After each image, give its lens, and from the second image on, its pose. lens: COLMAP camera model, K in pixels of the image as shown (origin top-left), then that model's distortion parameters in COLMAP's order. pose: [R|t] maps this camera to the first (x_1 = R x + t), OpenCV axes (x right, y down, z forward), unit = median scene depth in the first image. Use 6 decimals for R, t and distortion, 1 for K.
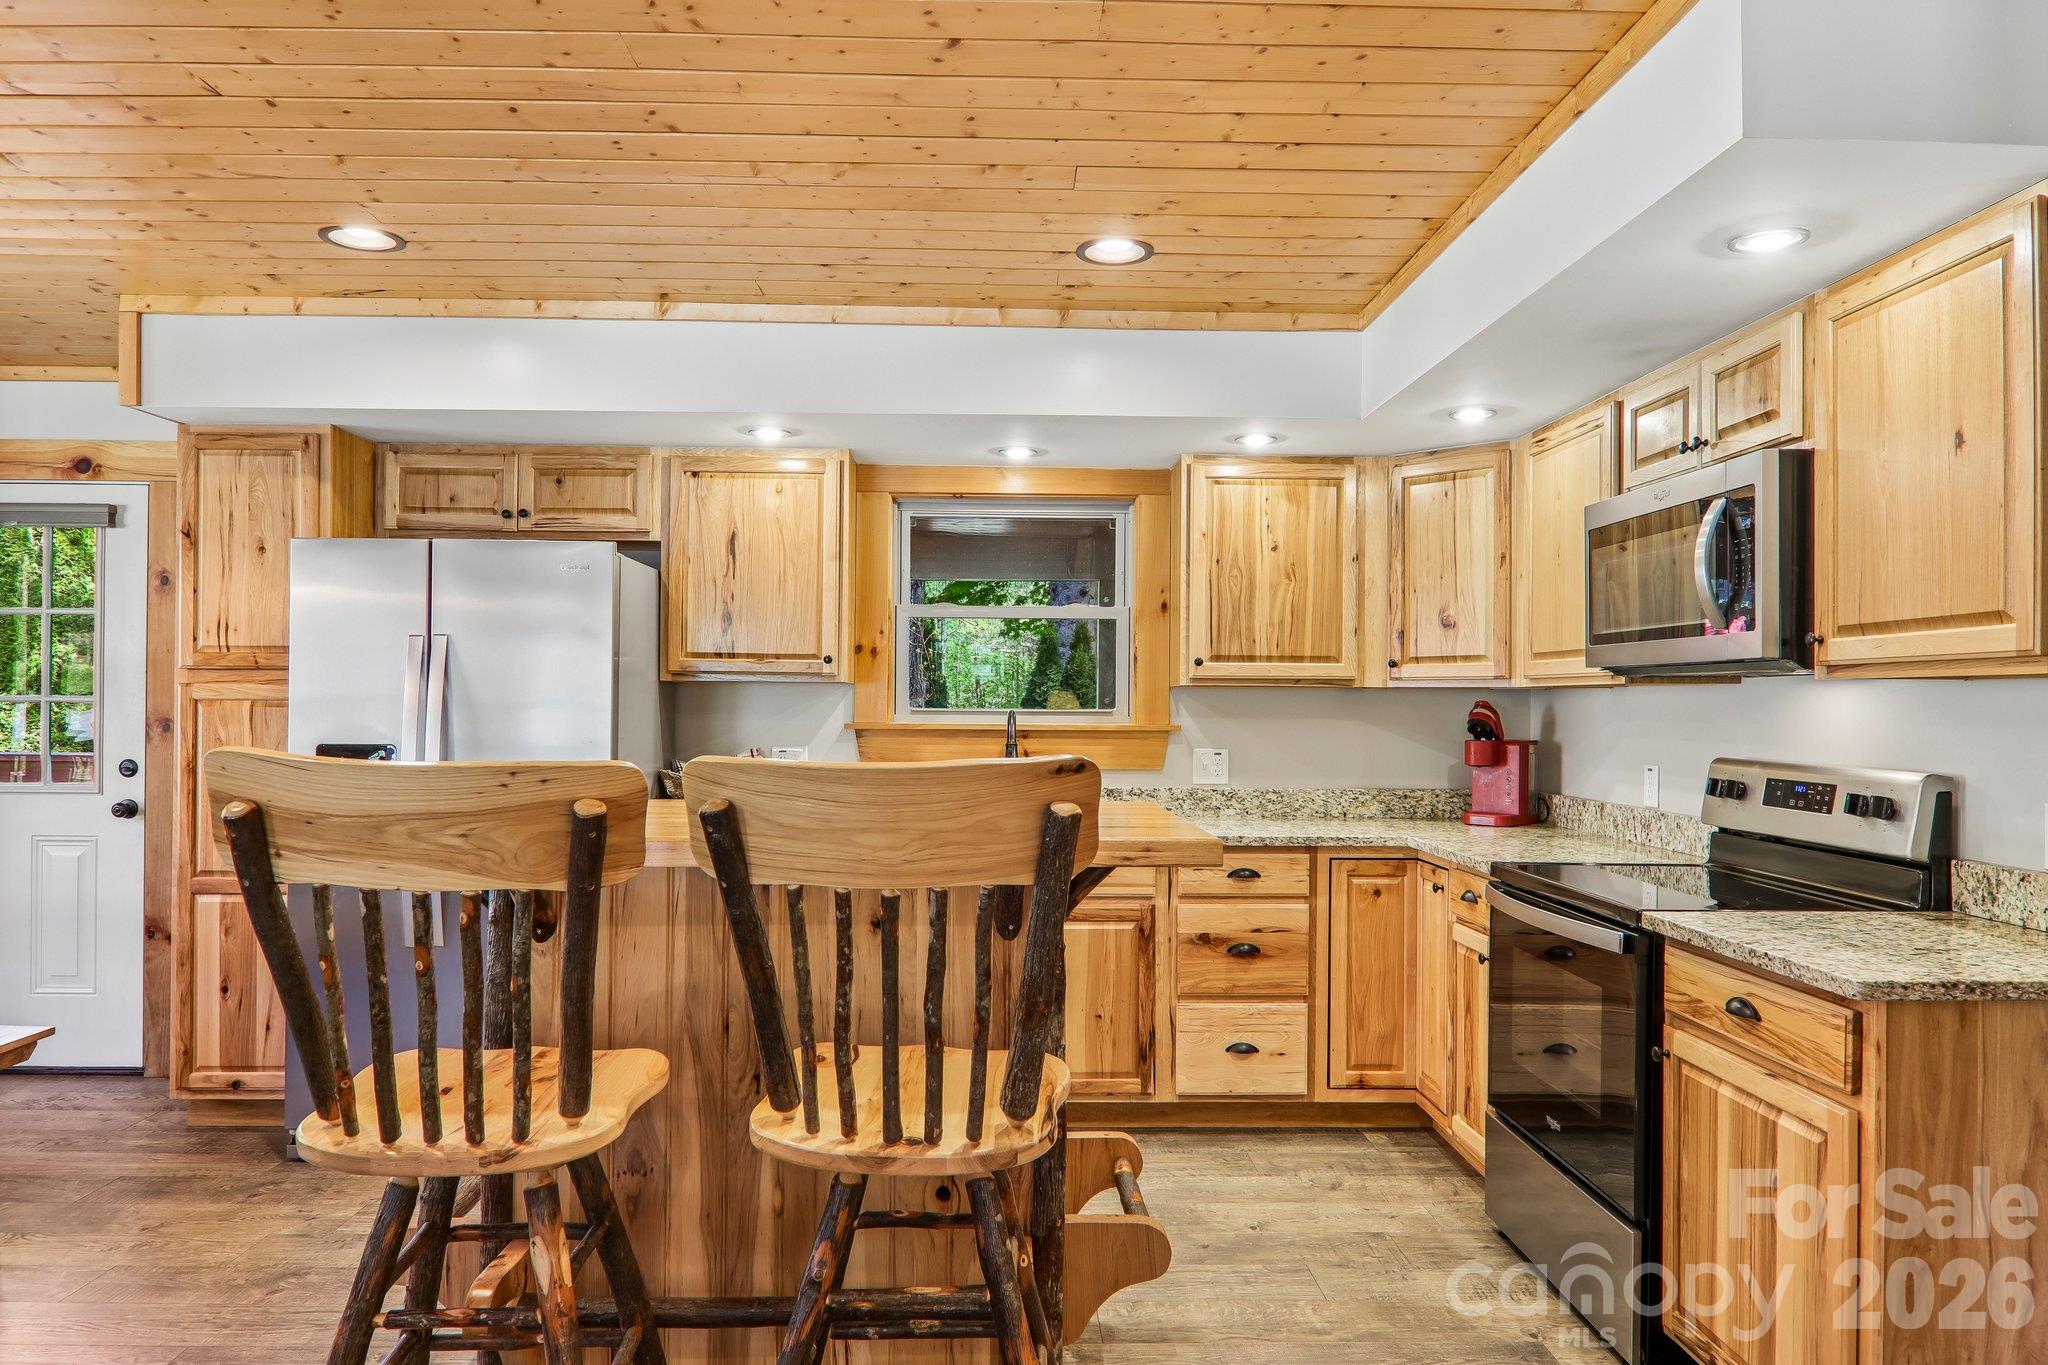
lens RADIAL K [[1298.9, 0, 1022.6], [0, 1298.9, 694.3], [0, 0, 1]] dist [-0.000033, 0.000036]
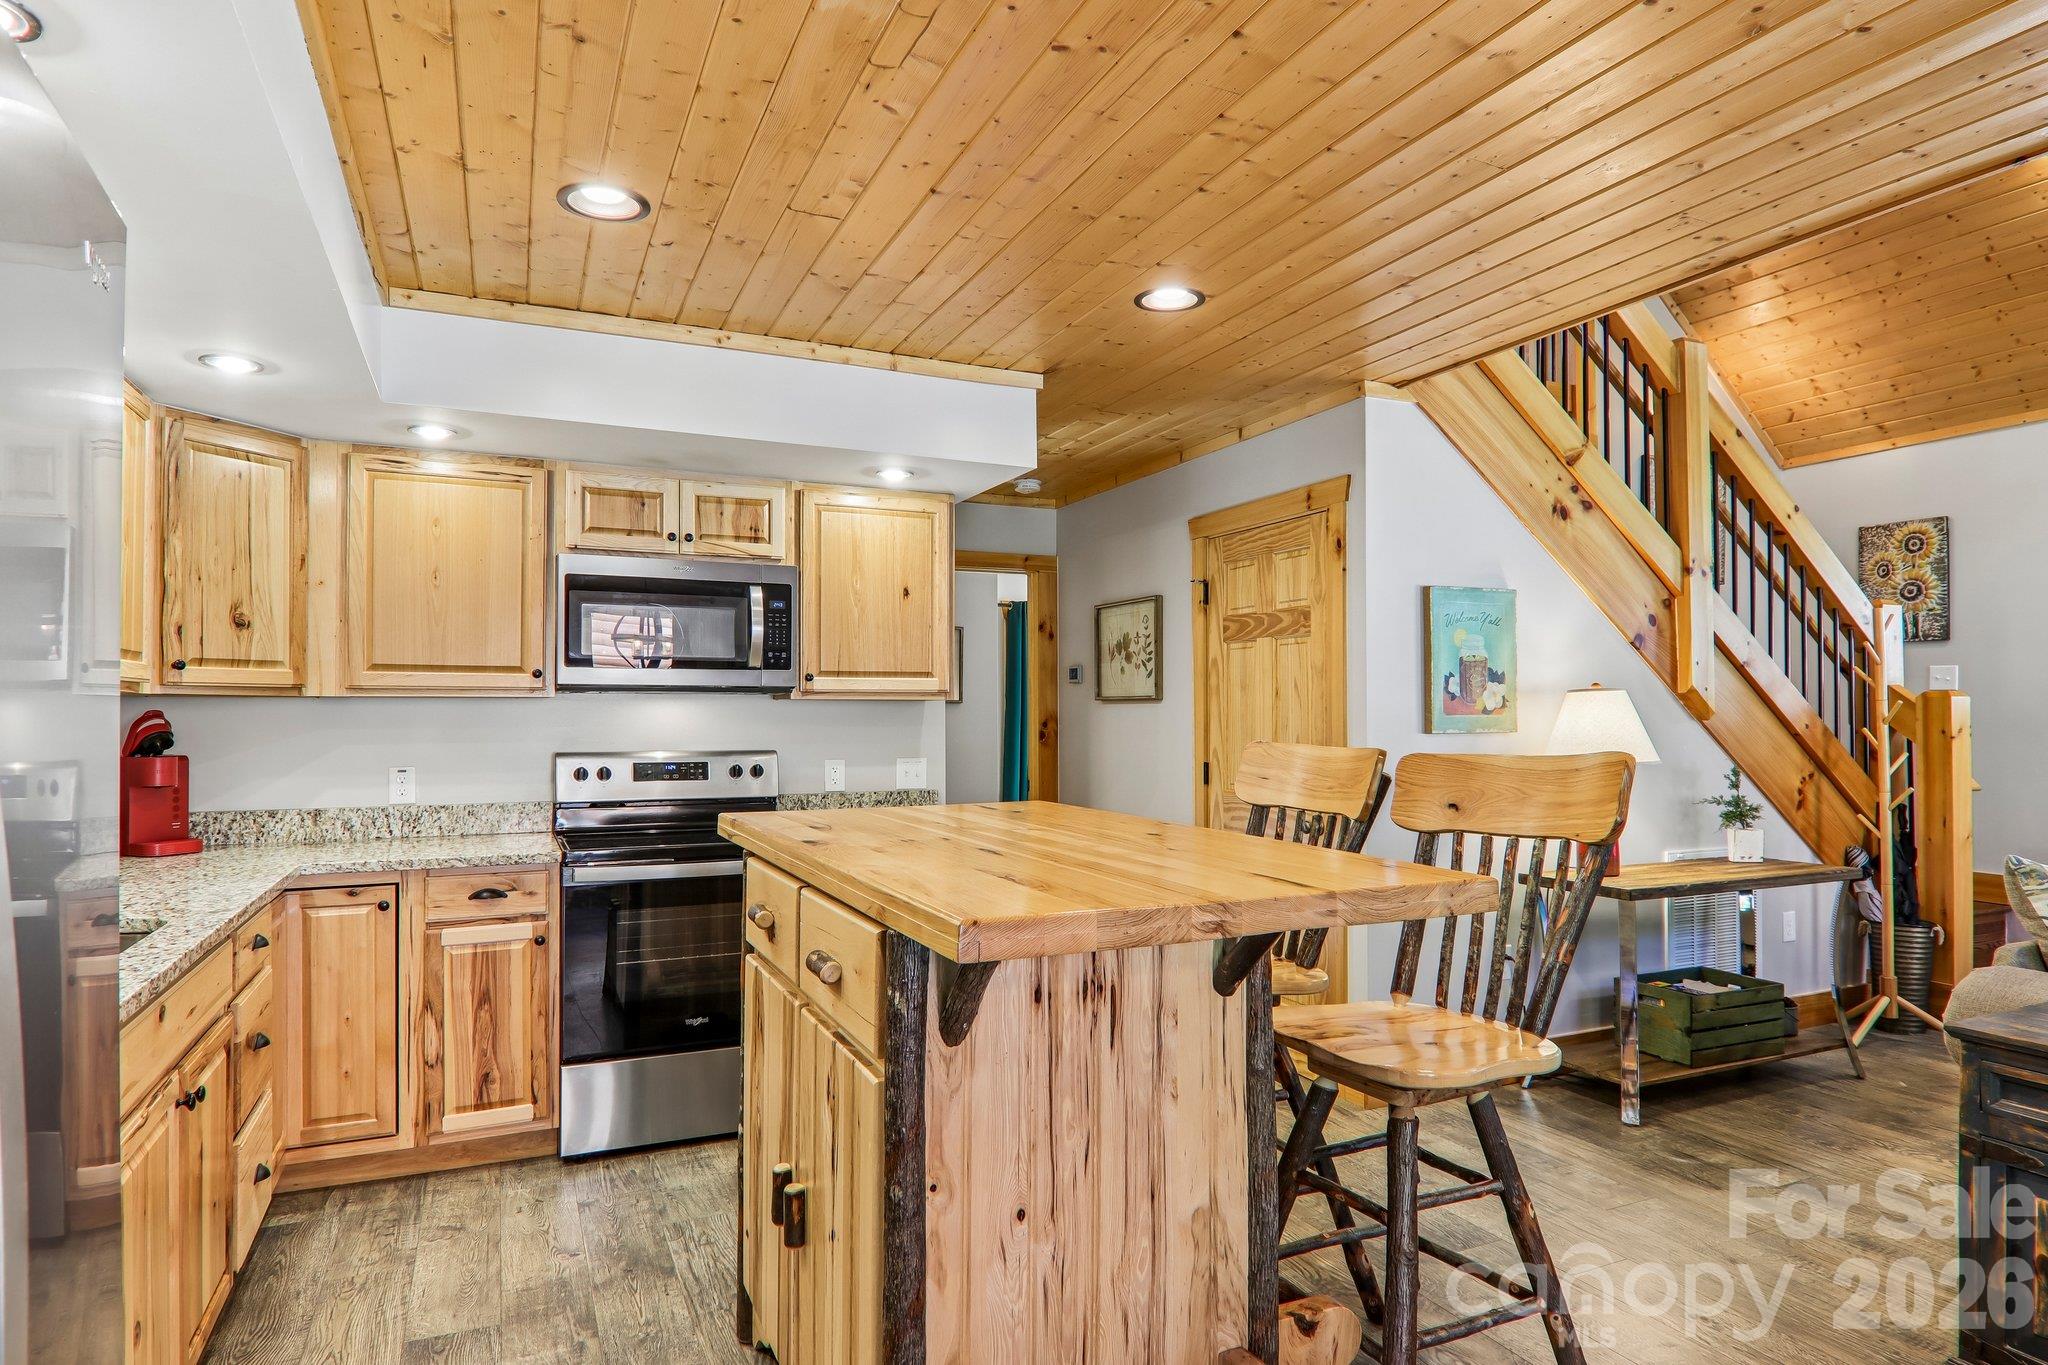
lens RADIAL K [[1138.9, 0, 1026.3], [0, 1138.9, 701.6], [0, 0, 1]] dist [0.007652, -0.021132]
pose [[-0.398360, 0.008189, 0.917193, -0.643887], [-0.004655, 0.999929, -0.010950, 0.005436], [-0.917217, -0.008632, -0.398294, 0.897020]]
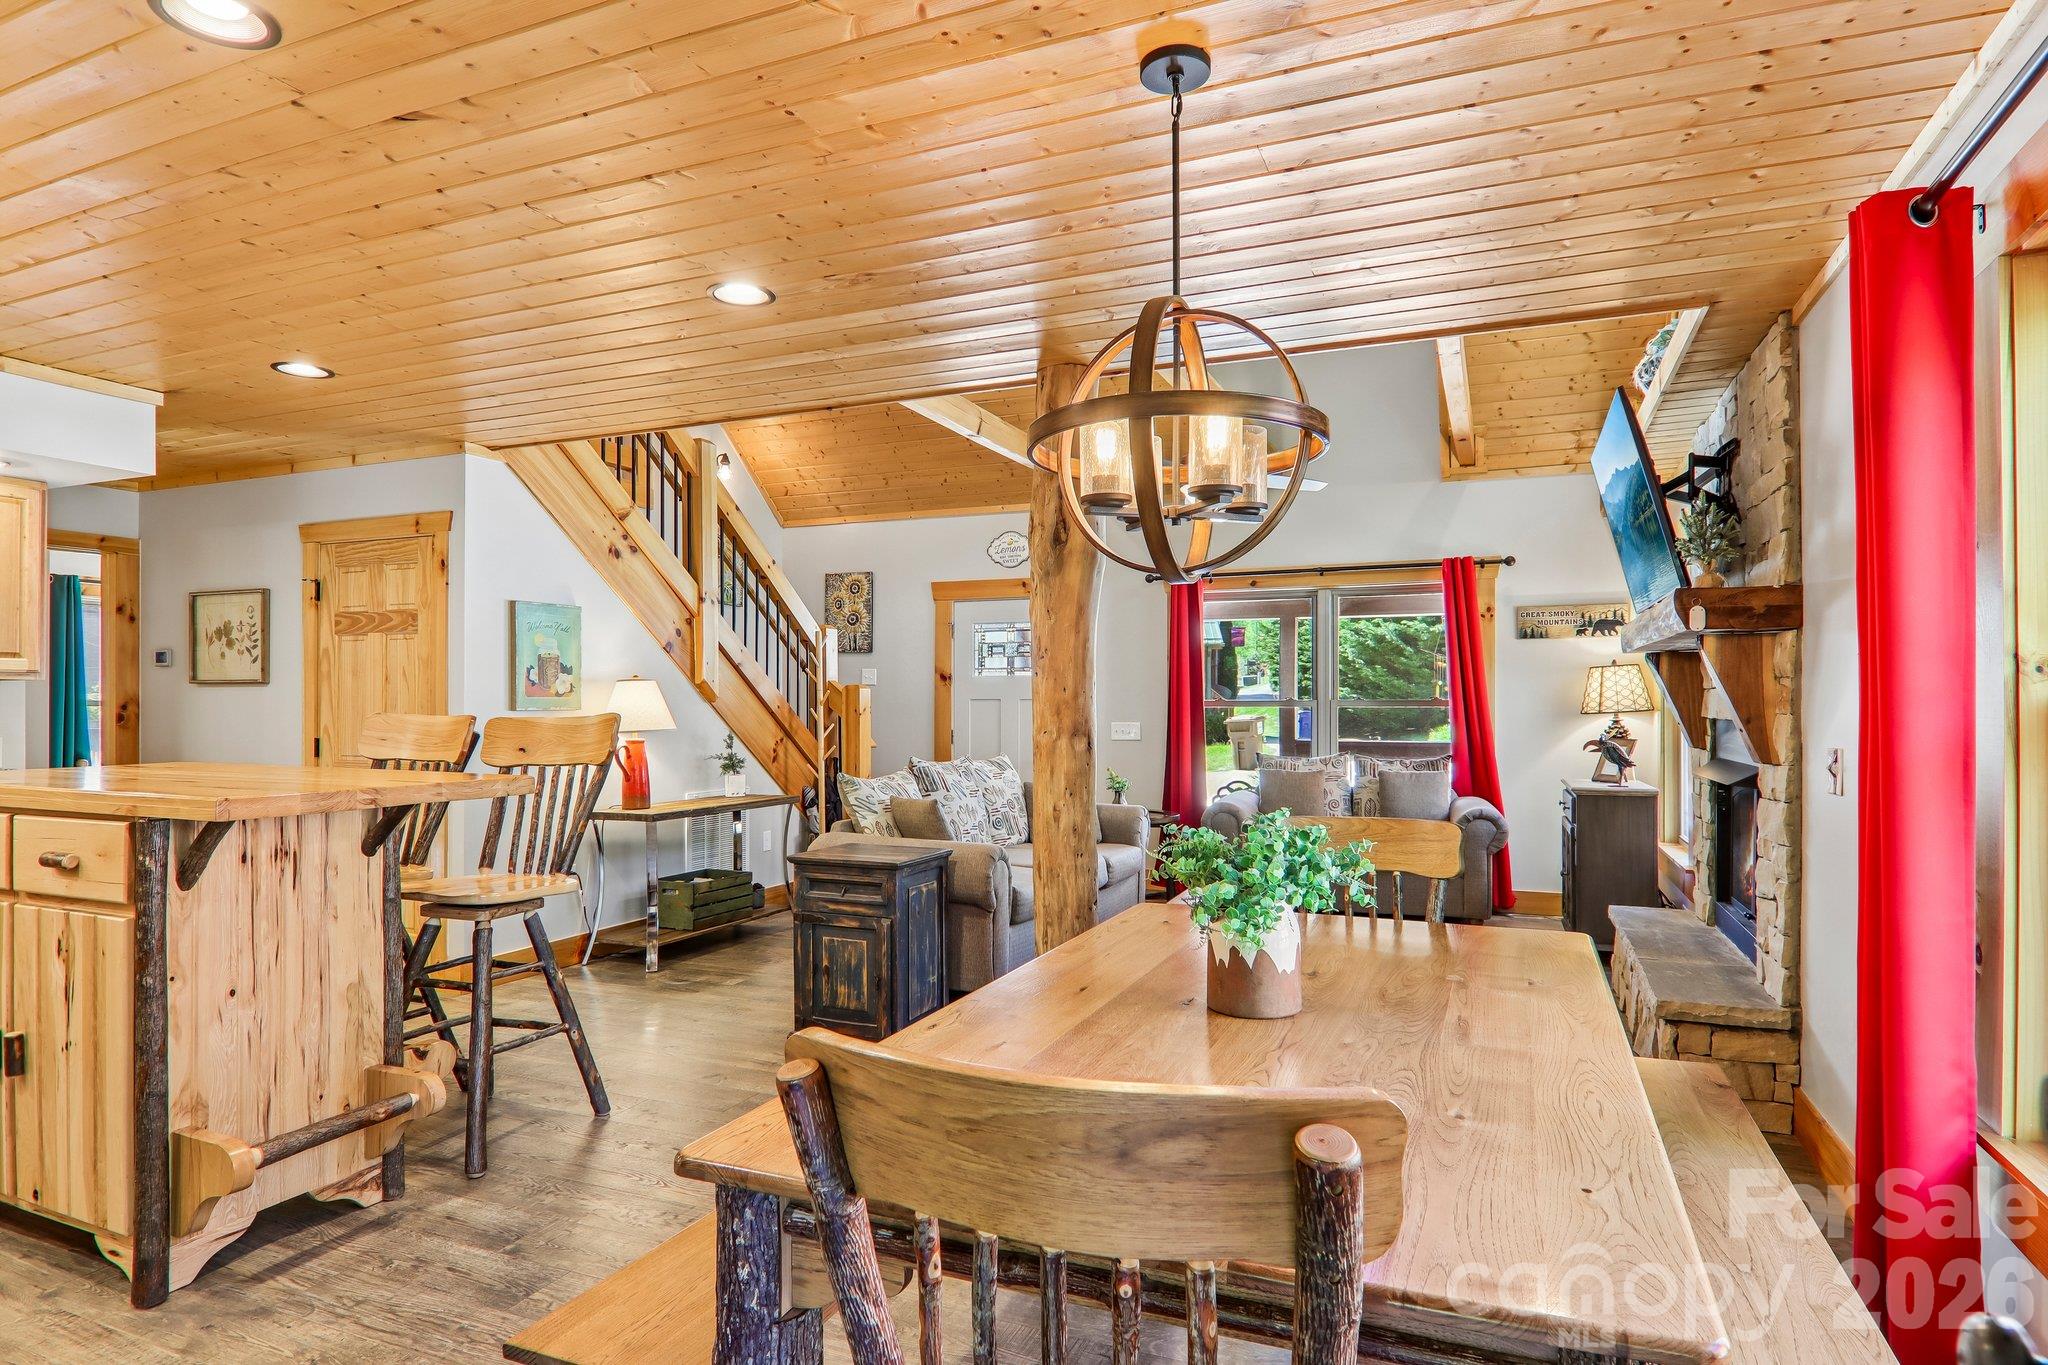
lens RADIAL K [[1138.9, 0, 1026.3], [0, 1138.9, 701.6], [0, 0, 1]] dist [0.007652, -0.021132]
pose [[-0.914048, -0.000678, 0.405605, -0.976206], [-0.004223, 0.999960, -0.007844, 0.018793], [-0.405584, -0.008882, -0.914015, 1.167871]]
